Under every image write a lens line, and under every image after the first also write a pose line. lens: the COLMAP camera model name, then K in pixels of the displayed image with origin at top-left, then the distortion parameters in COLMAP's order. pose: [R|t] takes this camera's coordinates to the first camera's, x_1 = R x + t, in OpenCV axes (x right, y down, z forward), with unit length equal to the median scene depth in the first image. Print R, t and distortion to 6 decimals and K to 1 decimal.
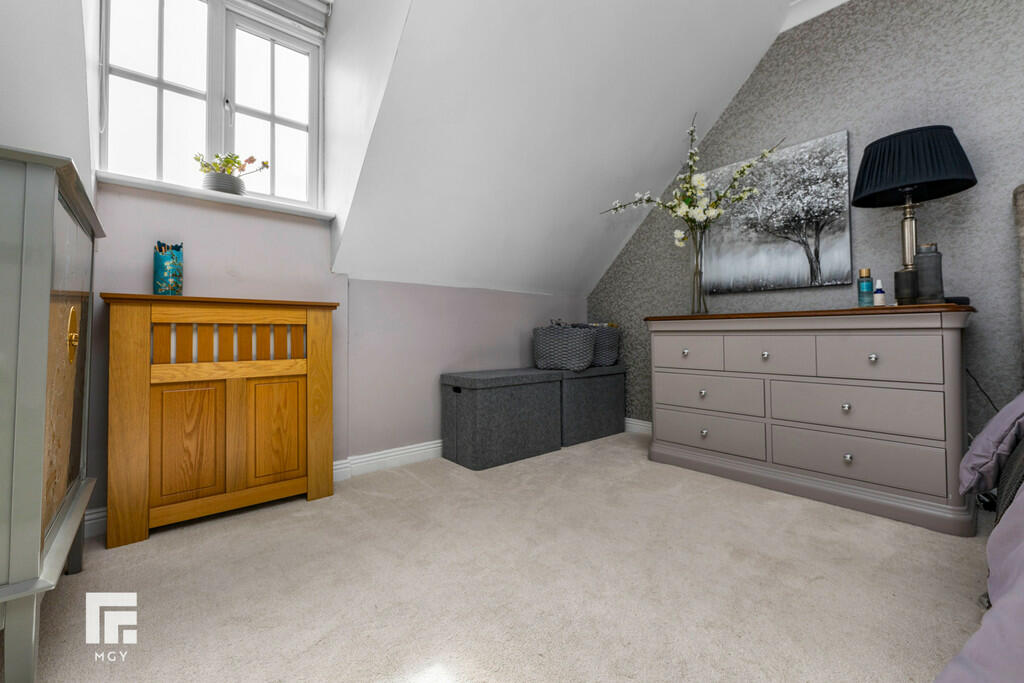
lens RADIAL K [[415.4, 0, 520.6], [0, 415.4, 328.5], [0, 0, 1]] dist [-0.001189, -0.000243]
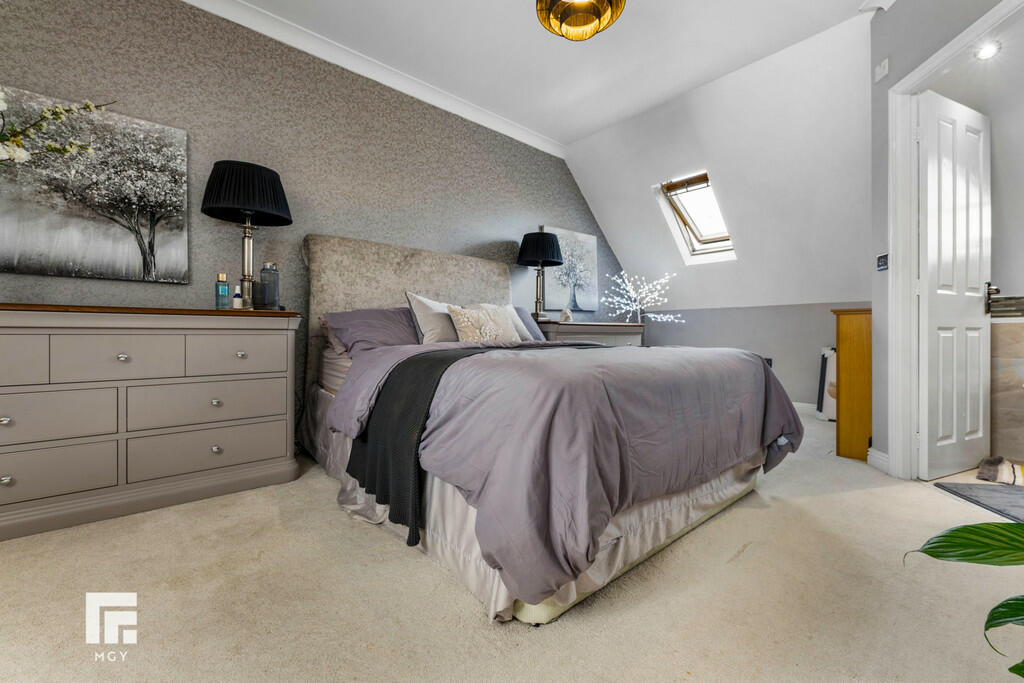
lens RADIAL K [[415.4, 0, 513.4], [0, 415.4, 336.1], [0, 0, 1]] dist [-0.001189, -0.000243]
pose [[0.007137, -0.002025, 0.999972, -0.212009], [-0.018054, 0.999835, 0.002154, 0.003591], [-0.999812, -0.018069, 0.007099, 0.181746]]
